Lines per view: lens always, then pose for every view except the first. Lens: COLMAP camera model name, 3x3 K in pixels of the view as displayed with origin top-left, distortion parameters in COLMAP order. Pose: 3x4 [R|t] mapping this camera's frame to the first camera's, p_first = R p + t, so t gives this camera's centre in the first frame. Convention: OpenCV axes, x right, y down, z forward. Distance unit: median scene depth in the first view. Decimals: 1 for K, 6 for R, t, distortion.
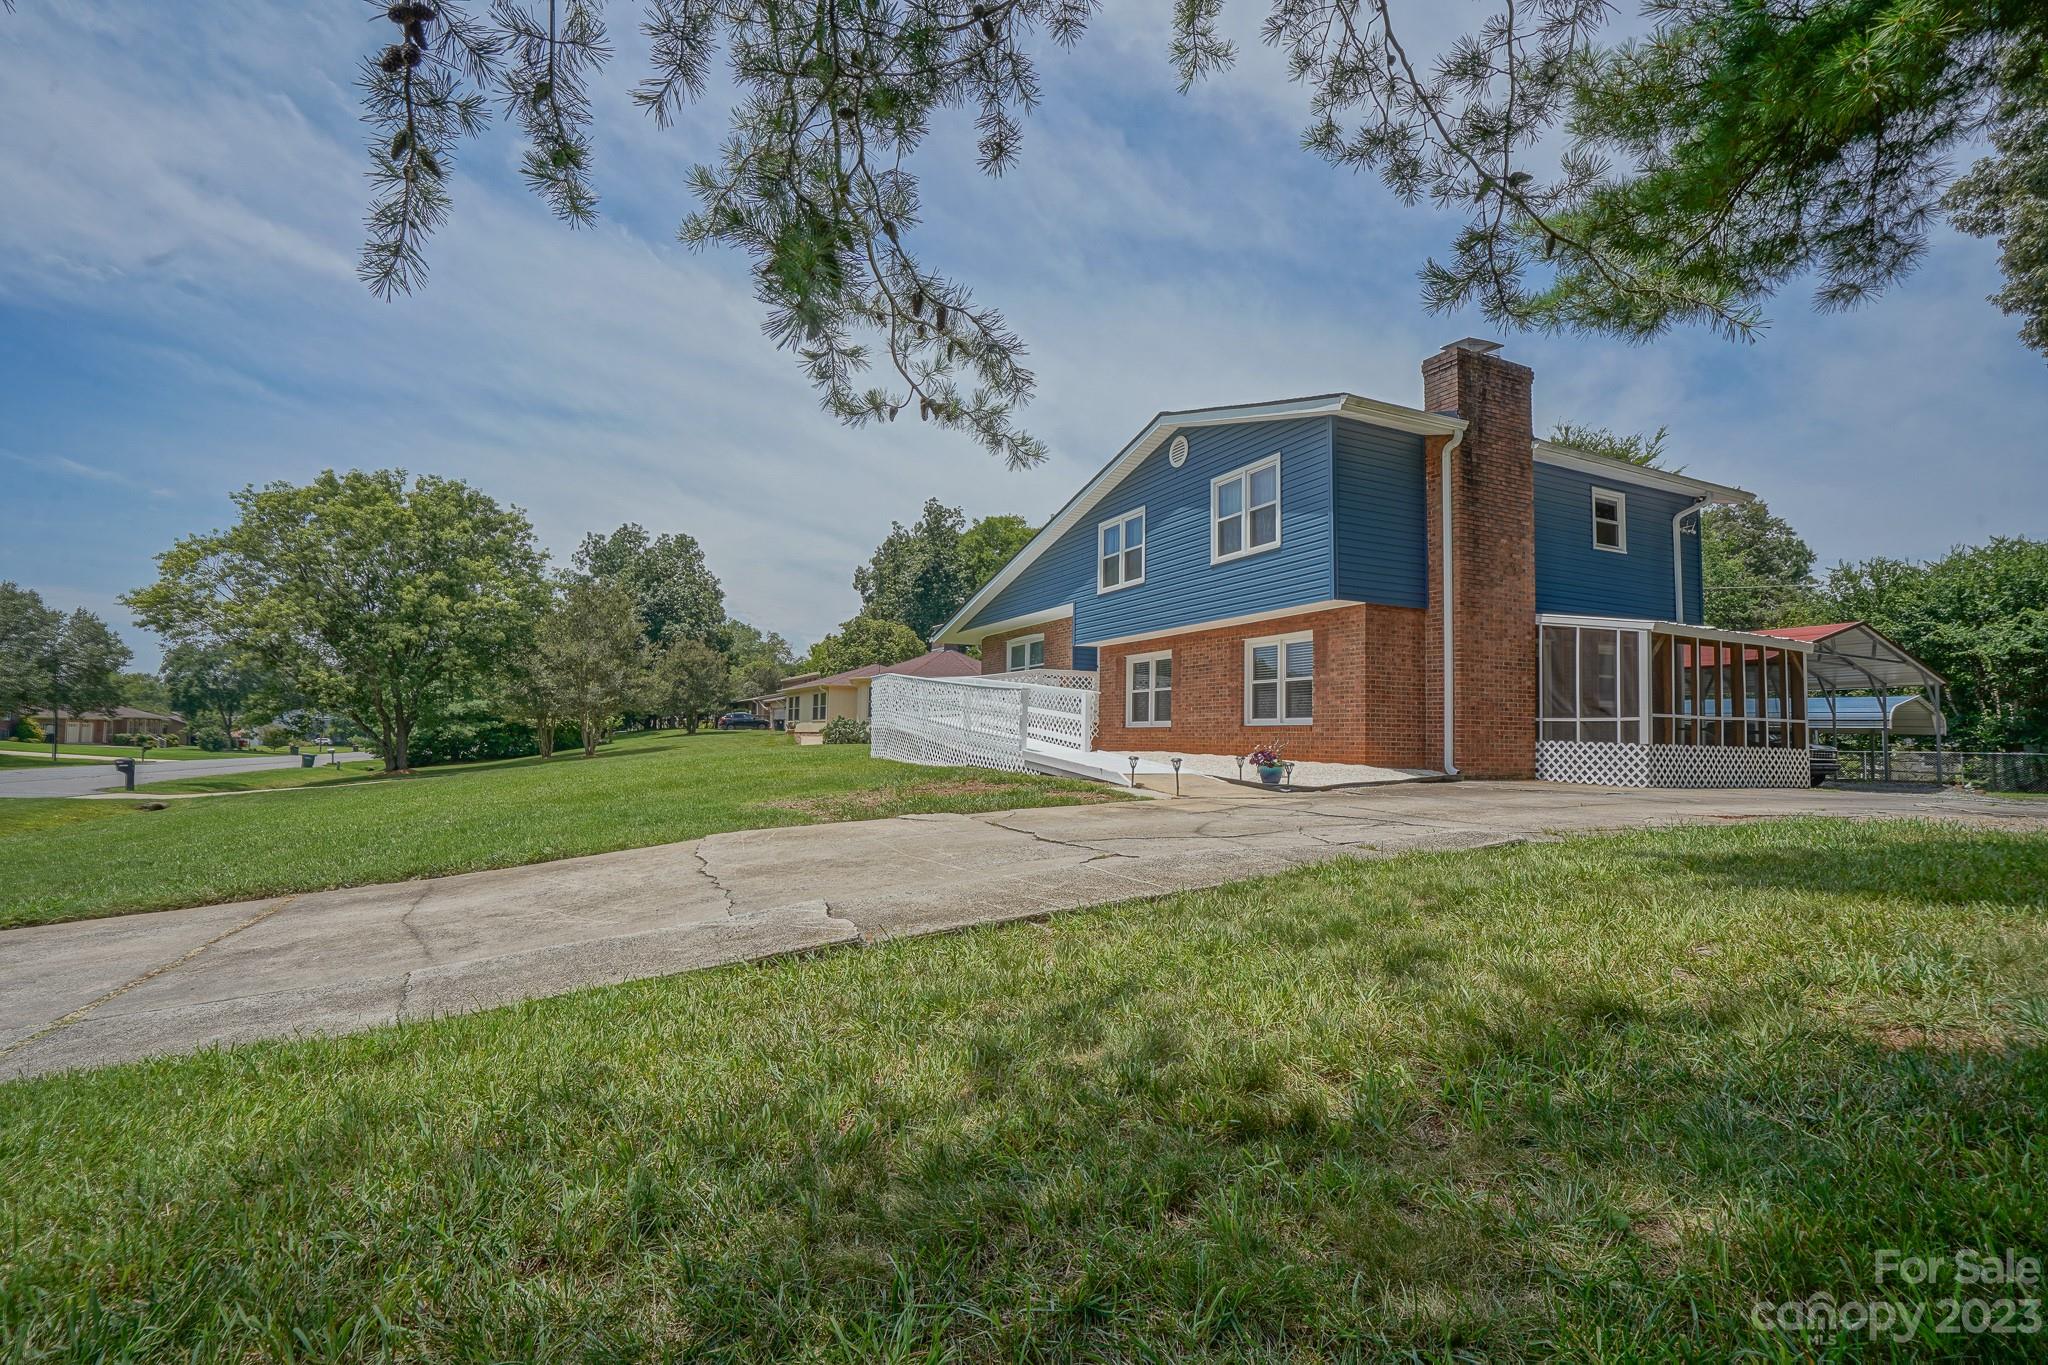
lens RADIAL K [[935.0, 0, 1017.7], [0, 935.0, 684.9], [0, 0, 1]] dist [-0.043770, 0.009428]
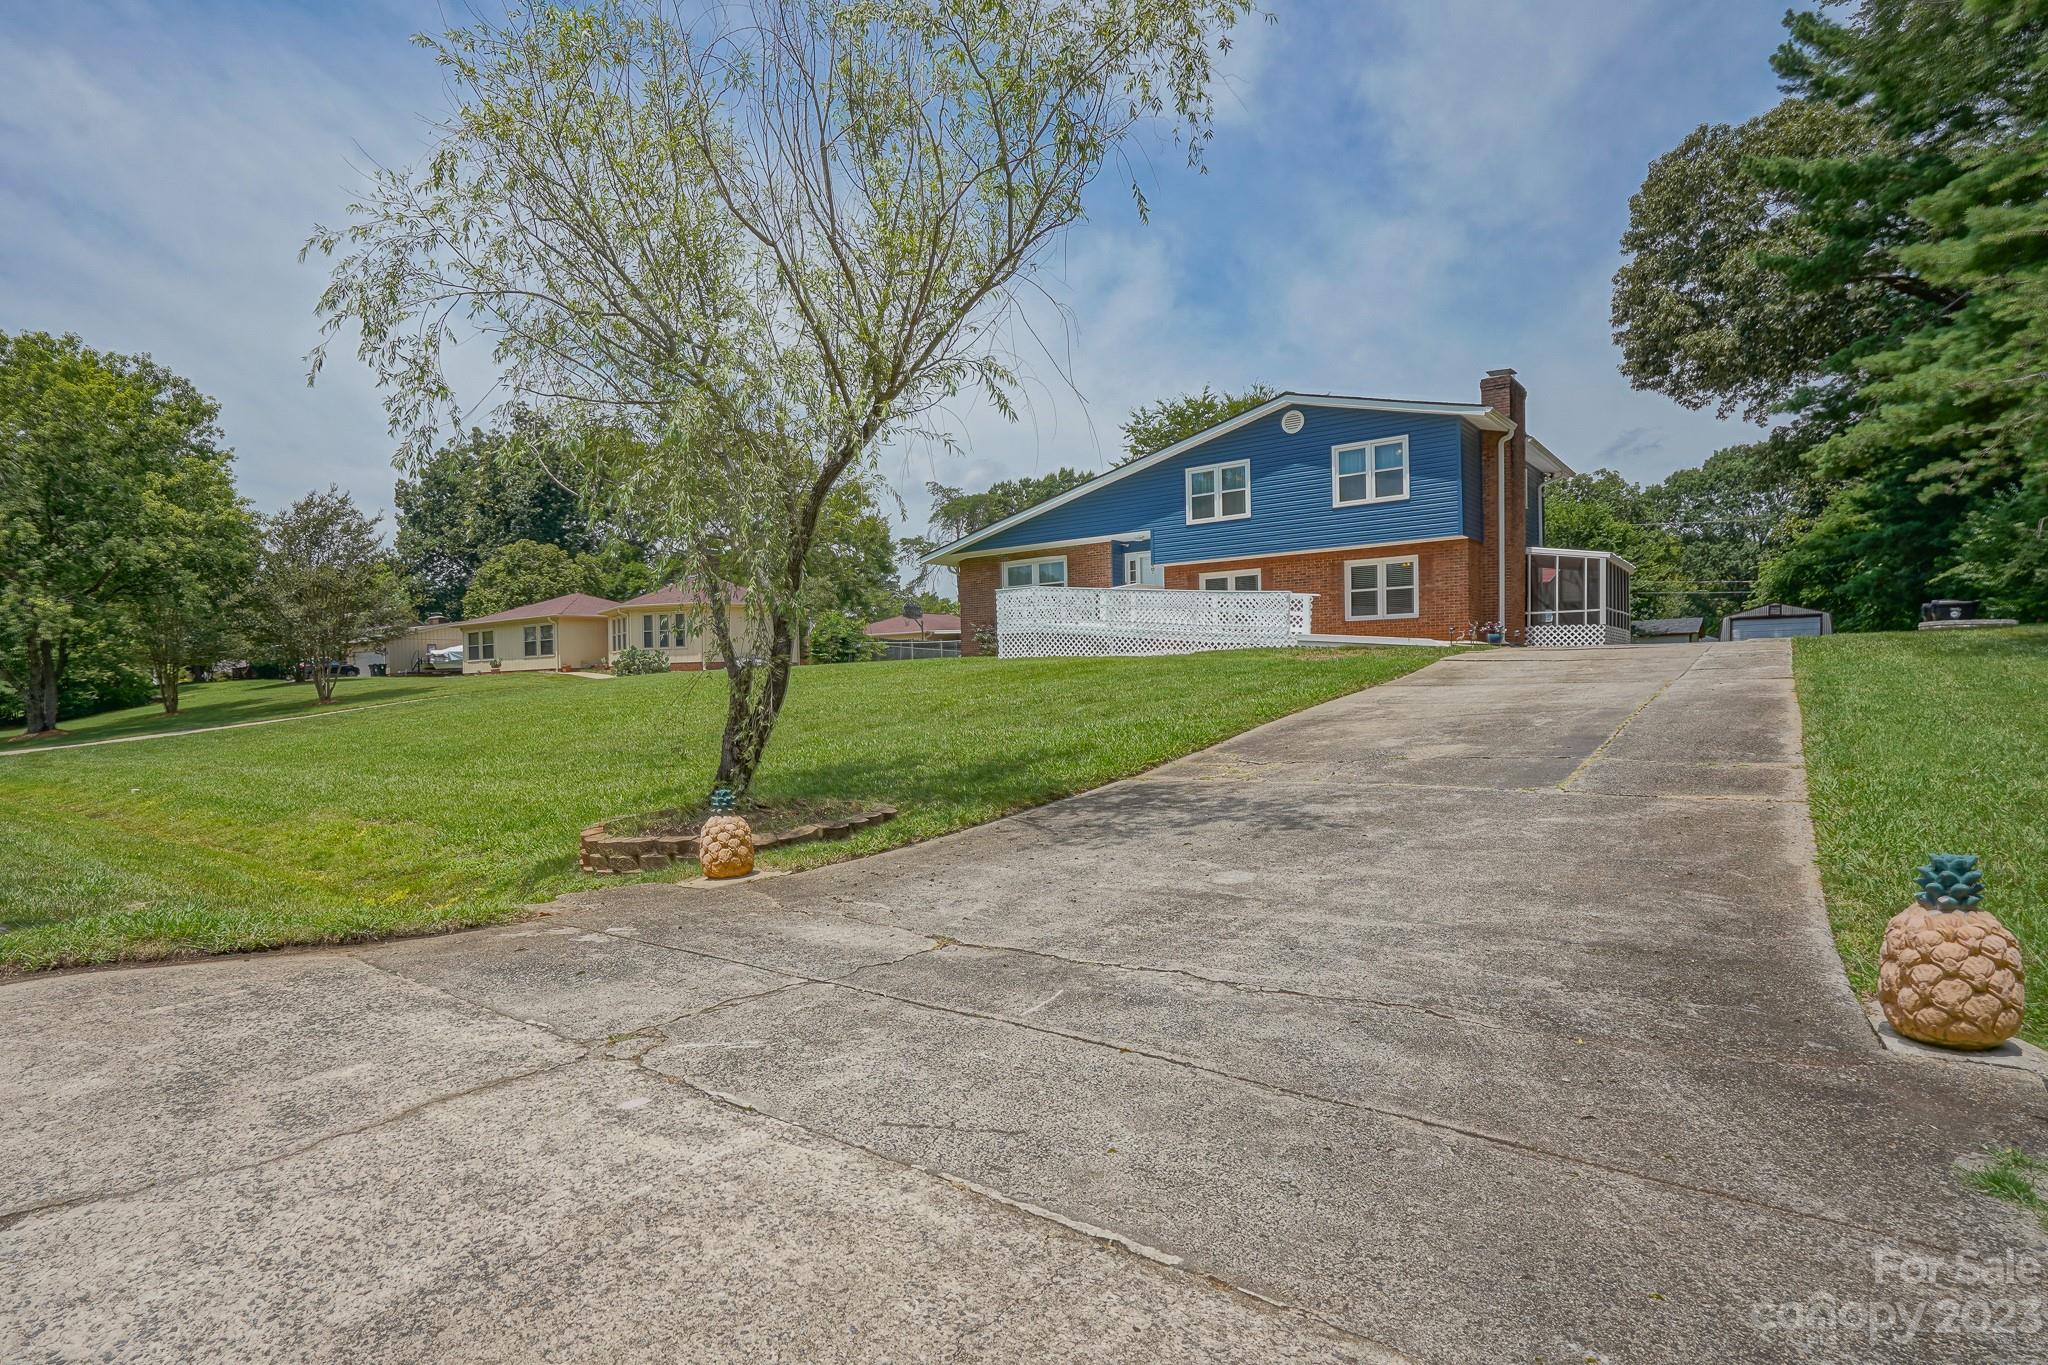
lens RADIAL K [[935.0, 0, 1028.6], [0, 935.0, 686.6], [0, 0, 1]] dist [-0.043770, 0.009428]
pose [[0.910803, -0.036449, 0.411228, -0.845391], [0.007131, 0.997335, 0.072605, 0.039160], [-0.412779, -0.063196, 0.908636, -0.114693]]
